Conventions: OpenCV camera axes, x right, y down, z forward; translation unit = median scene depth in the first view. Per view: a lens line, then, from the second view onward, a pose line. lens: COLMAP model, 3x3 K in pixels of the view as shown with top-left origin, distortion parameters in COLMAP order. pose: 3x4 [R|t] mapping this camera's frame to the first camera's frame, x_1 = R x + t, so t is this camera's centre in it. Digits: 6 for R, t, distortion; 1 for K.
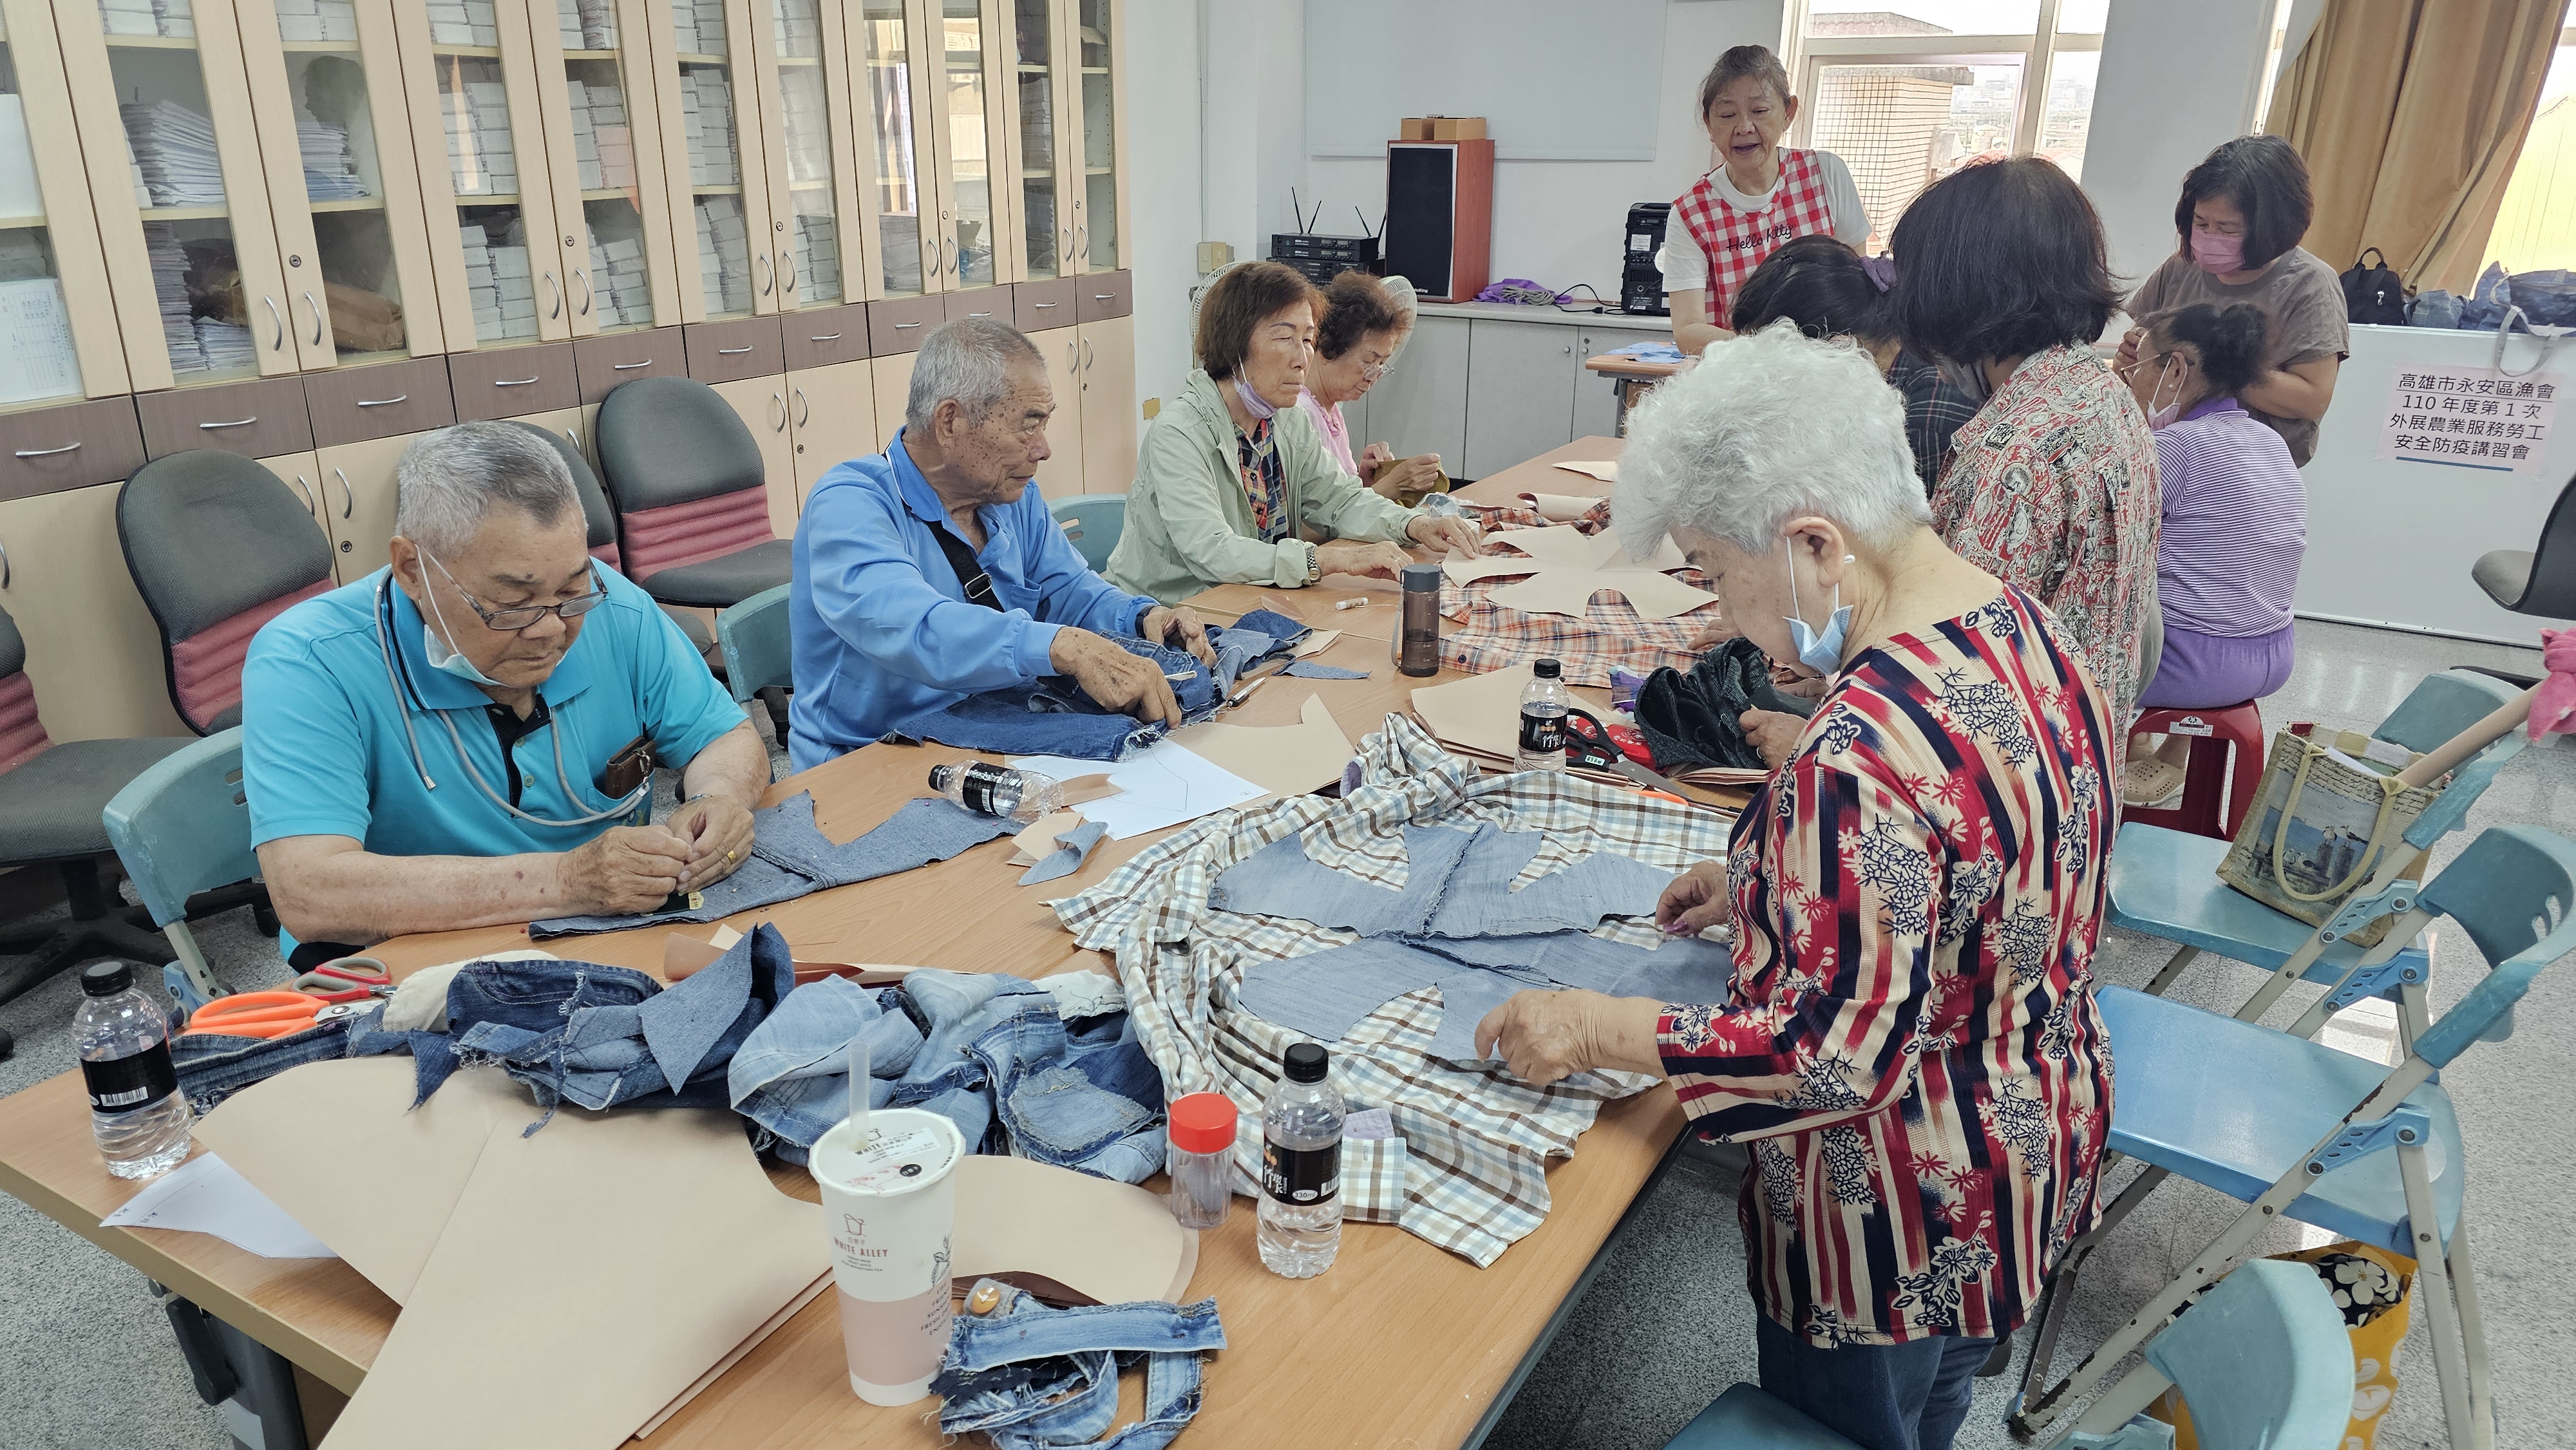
lens RADIAL K [[1728.7, 0, 1281.8], [0, 1728.7, 745.0], [0, 0, 1]] dist [0.009505, -0.027540]
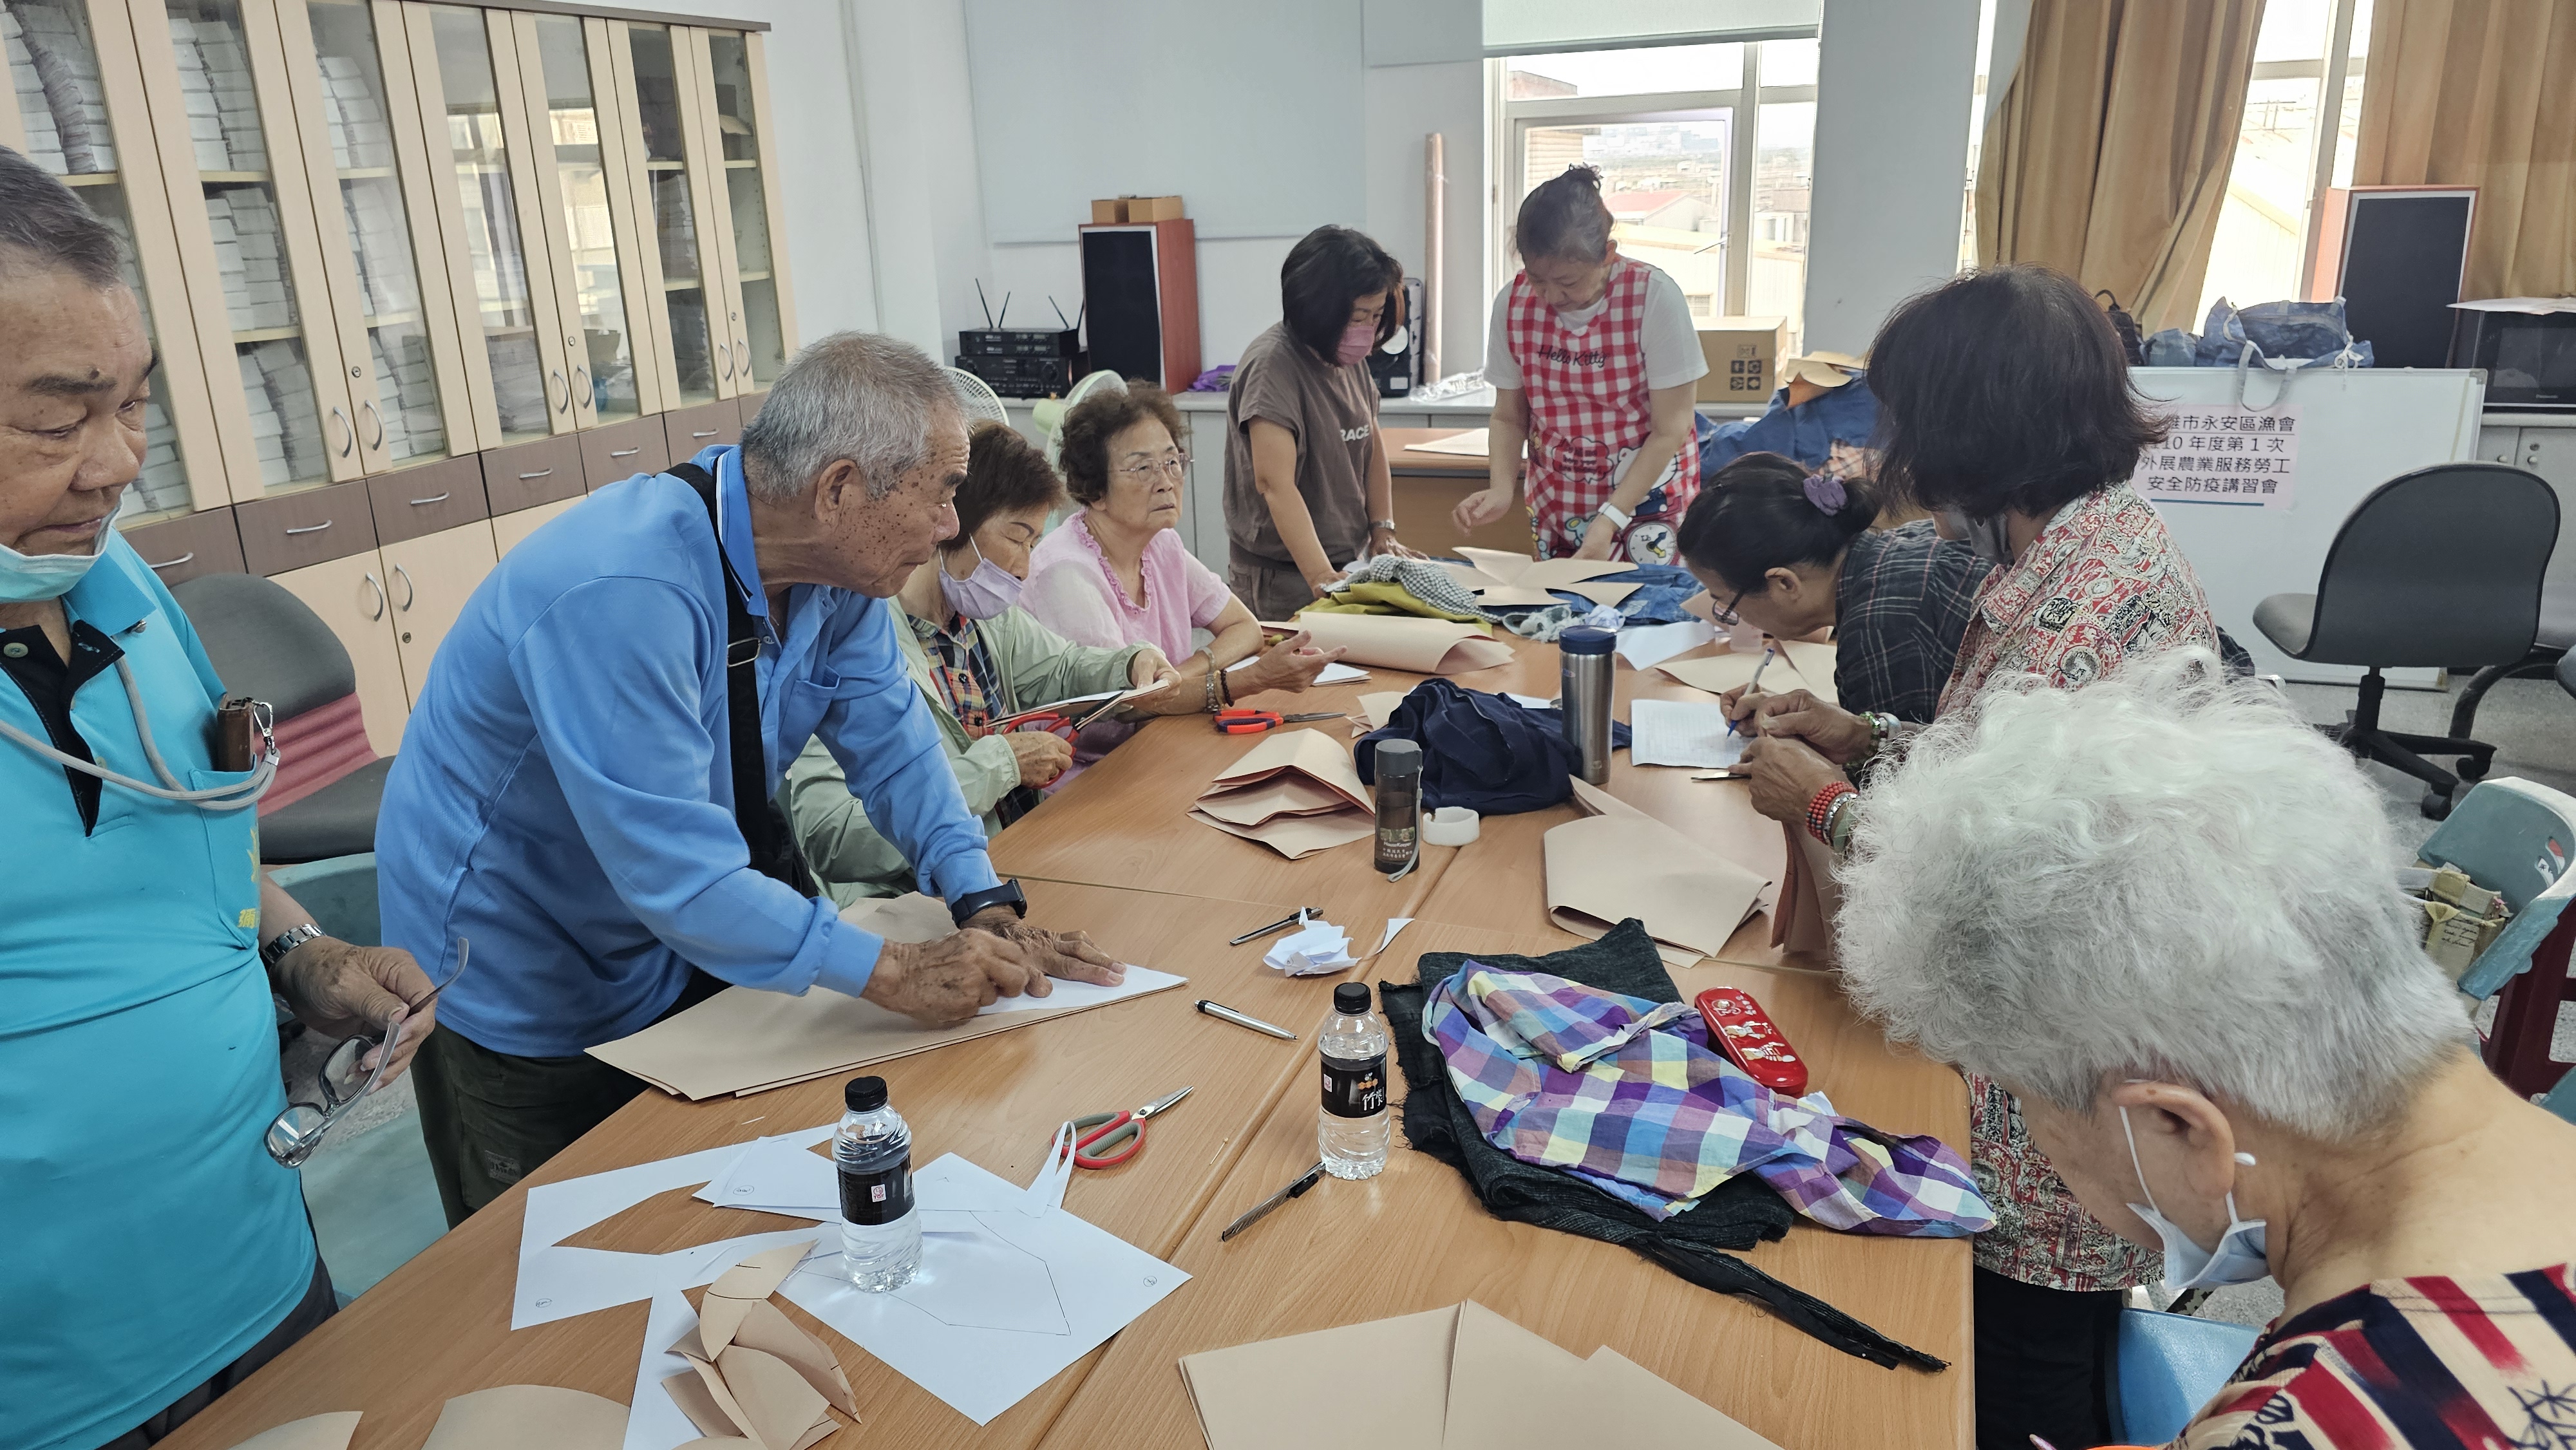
lens RADIAL K [[1728.7, 0, 1289.4], [0, 1728.7, 703.3], [0, 0, 1]] dist [0.009505, -0.027540]
pose [[0.980954, -0.092910, 0.170576, -0.011538], [0.101937, 0.993776, -0.044931, -0.058526], [-0.165340, 0.061464, 0.984320, 0.124994]]
